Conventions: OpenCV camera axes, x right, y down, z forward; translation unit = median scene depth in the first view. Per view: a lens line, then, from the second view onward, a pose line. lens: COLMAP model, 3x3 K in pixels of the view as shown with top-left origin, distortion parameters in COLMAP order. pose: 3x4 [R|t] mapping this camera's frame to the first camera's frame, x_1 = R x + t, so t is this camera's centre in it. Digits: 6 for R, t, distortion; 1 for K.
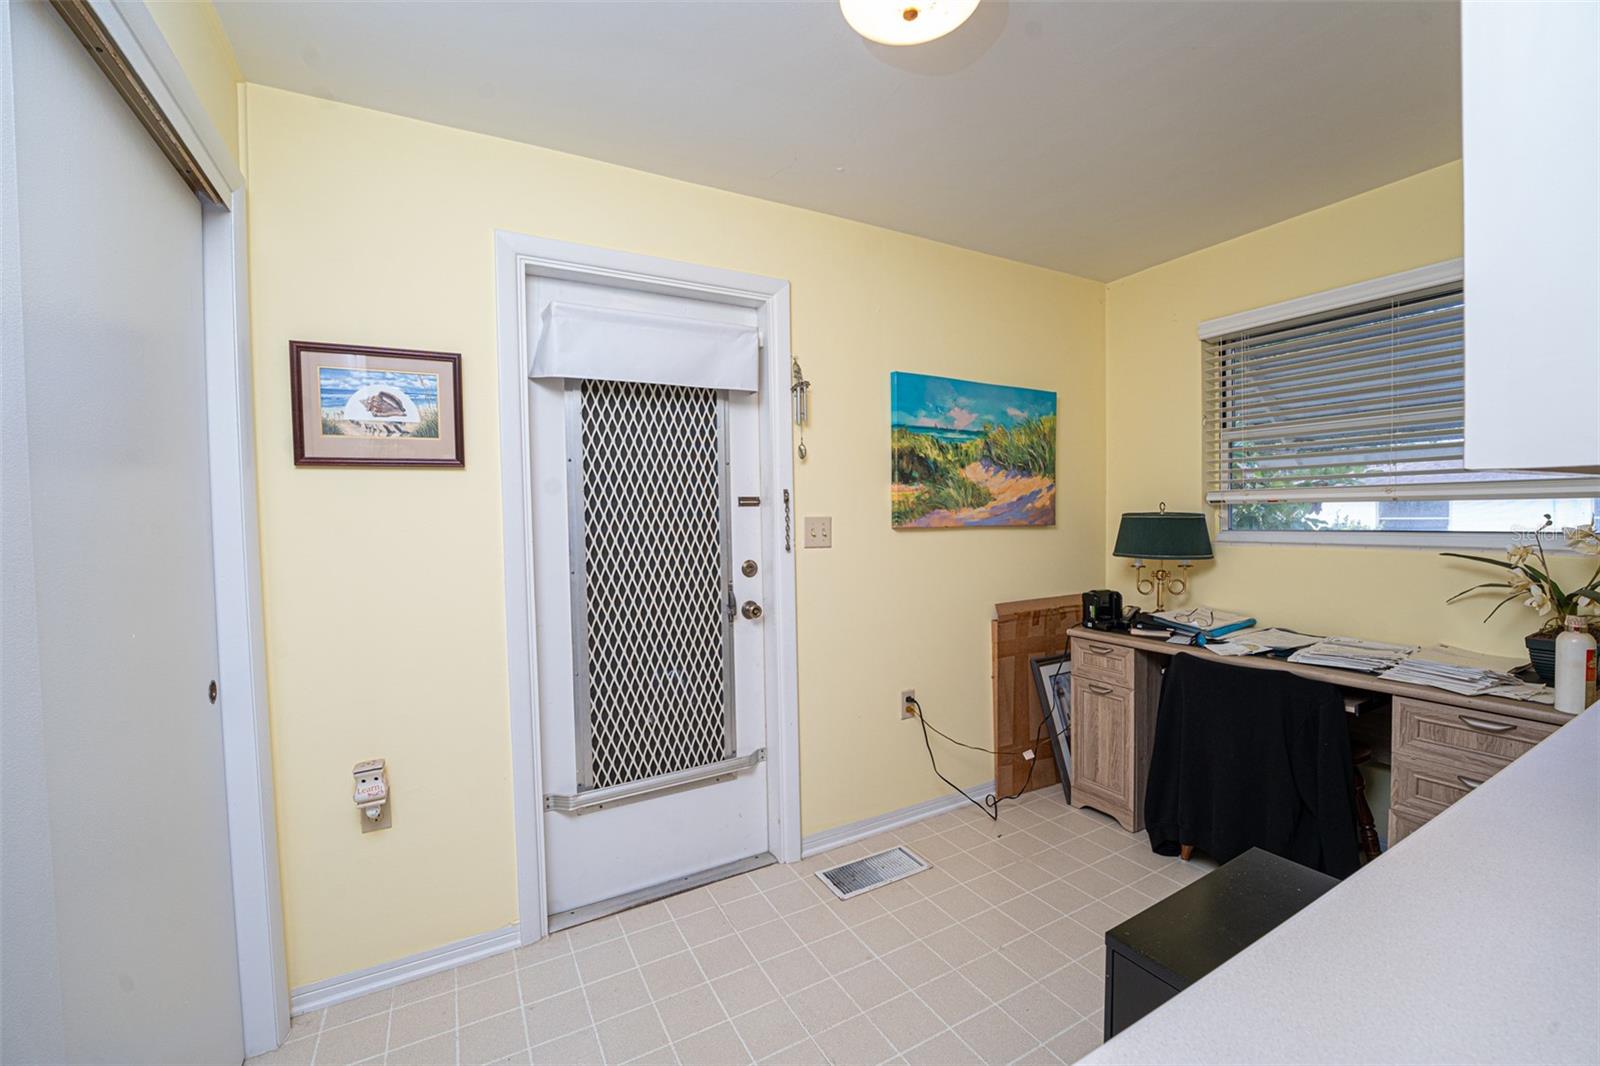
lens RADIAL K [[671.8, 0, 799.8], [0, 671.8, 527.1], [0, 0, 1]] dist [-0.026741, 0.004126]
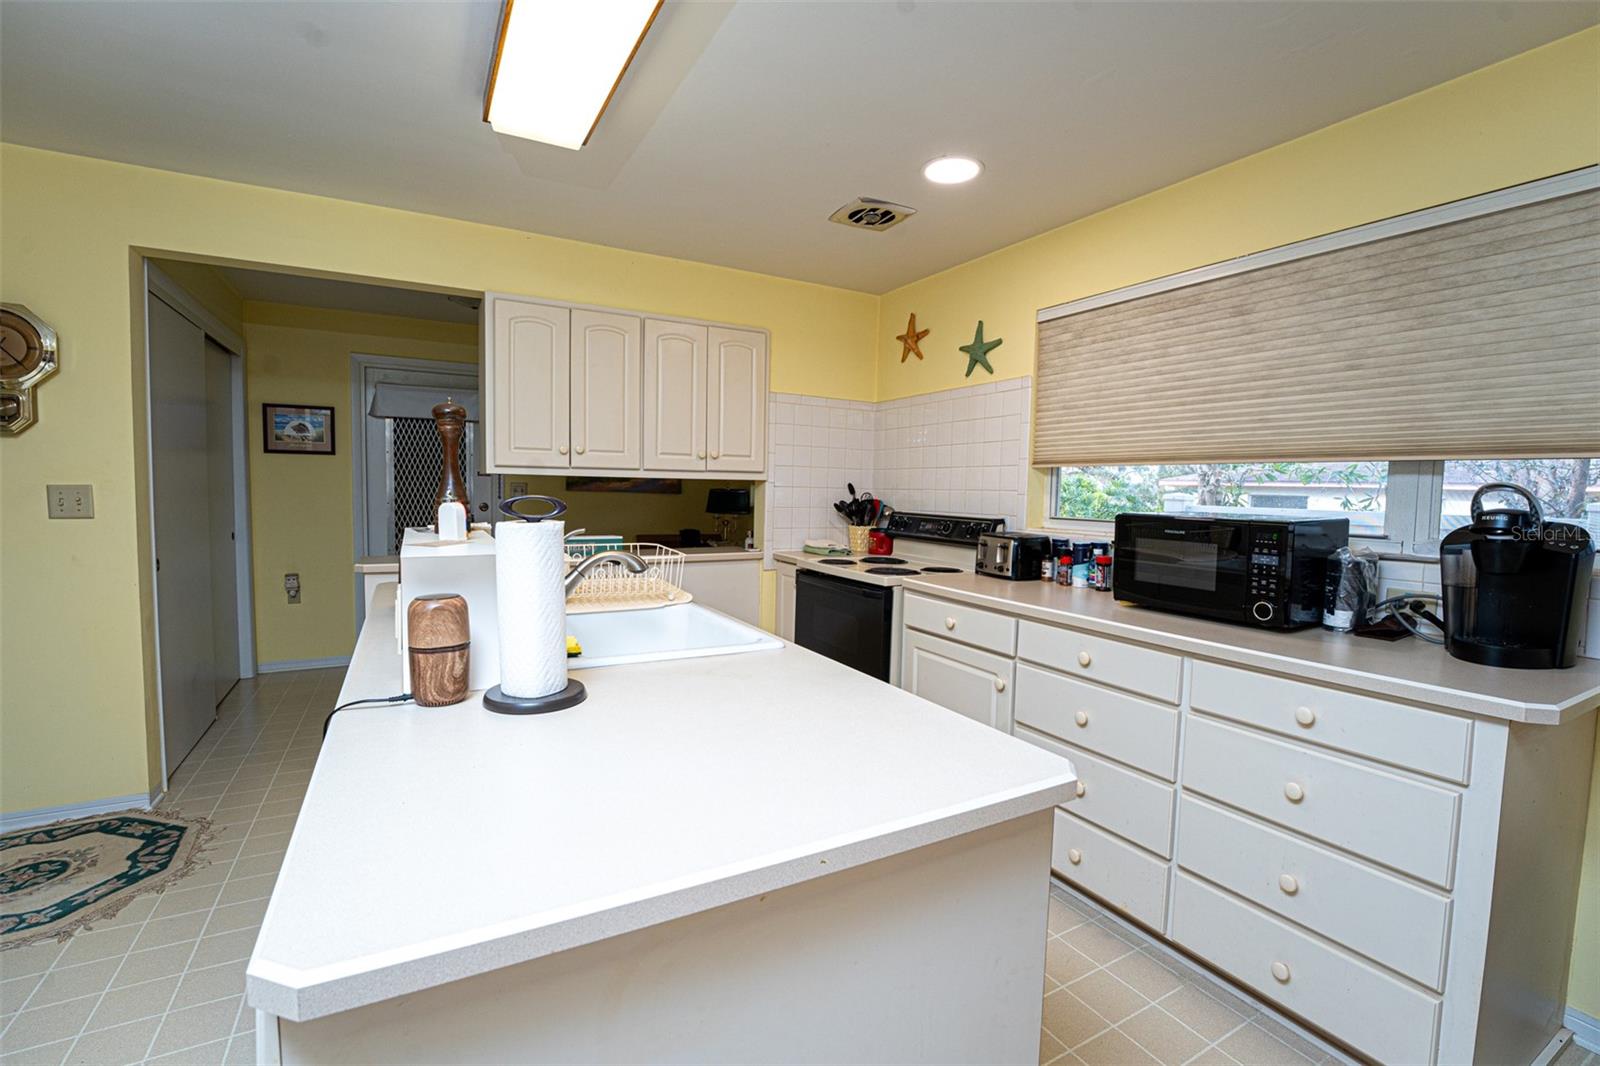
lens RADIAL K [[696.7, 0, 795.2], [0, 696.7, 529.9], [0, 0, 1]] dist [-0.022140, -0.000493]
pose [[0.998660, 0.033080, -0.039789, 1.311383], [-0.032033, 0.999131, 0.026668, 0.063771], [0.040636, -0.025358, 0.998852, -1.473340]]
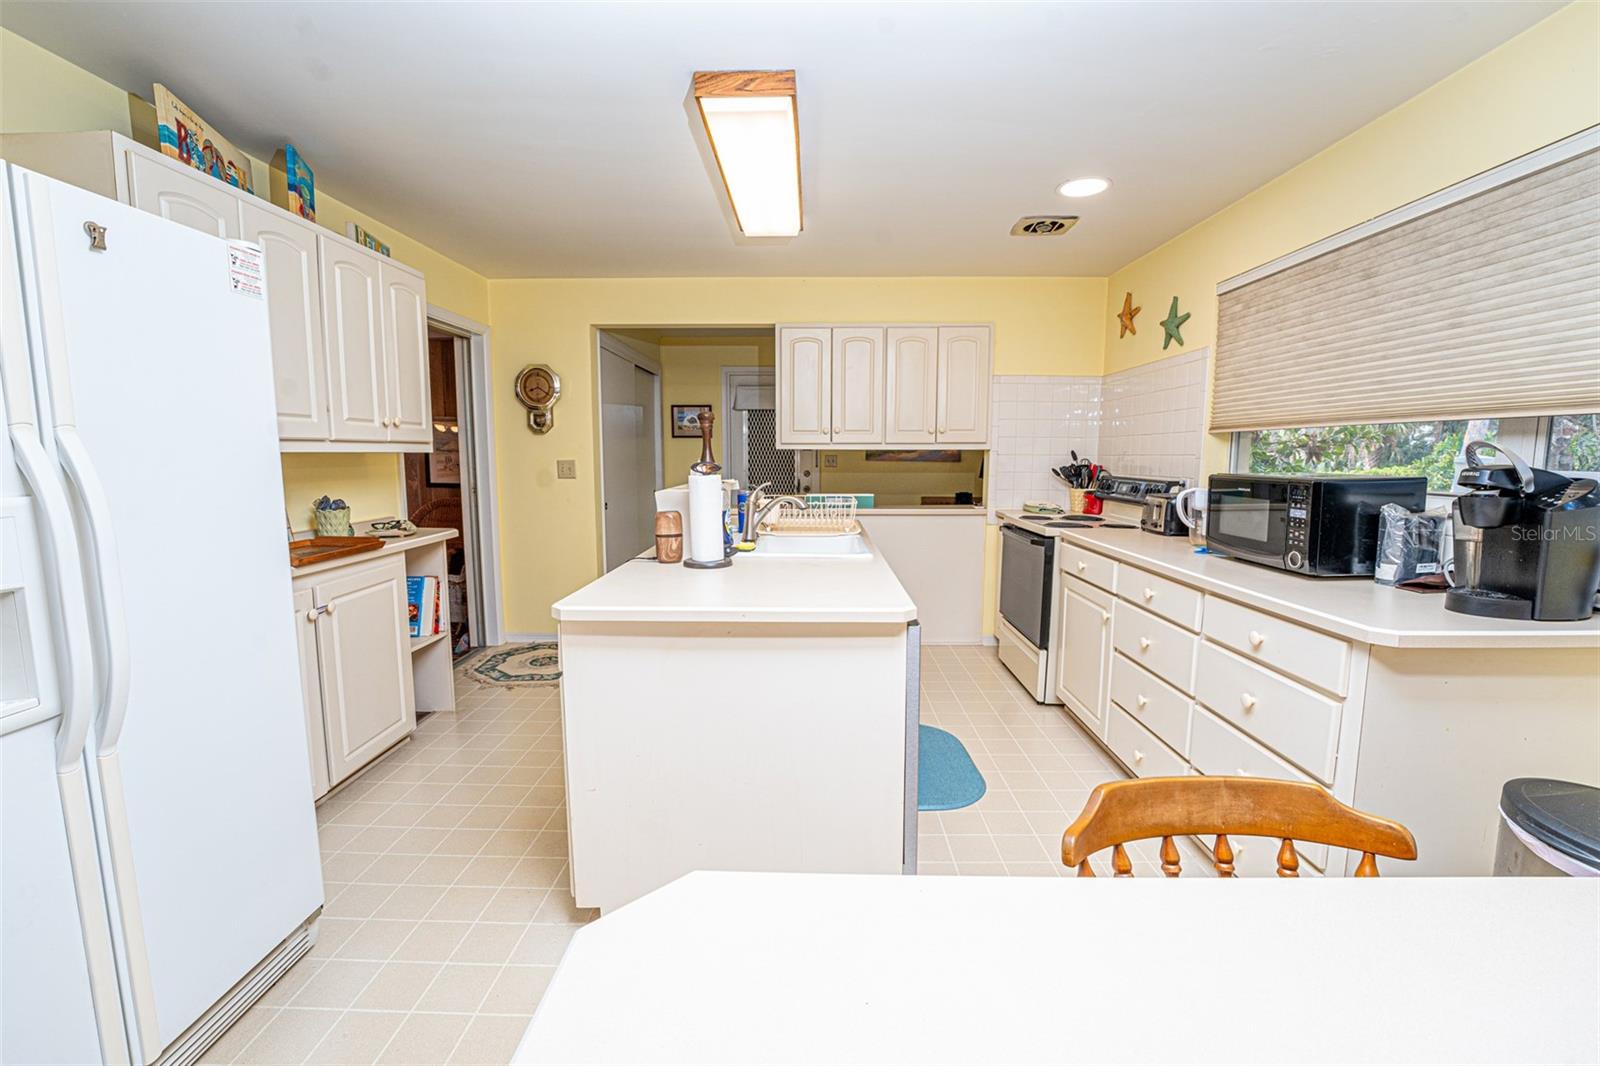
lens RADIAL K [[671.8, 0, 801.3], [0, 671.8, 529.1], [0, 0, 1]] dist [-0.026741, 0.004126]
pose [[0.842082, 0.072983, -0.534388, 1.891502], [-0.030487, 0.995659, 0.087939, 0.067173], [0.538487, -0.057760, 0.840652, -1.808951]]
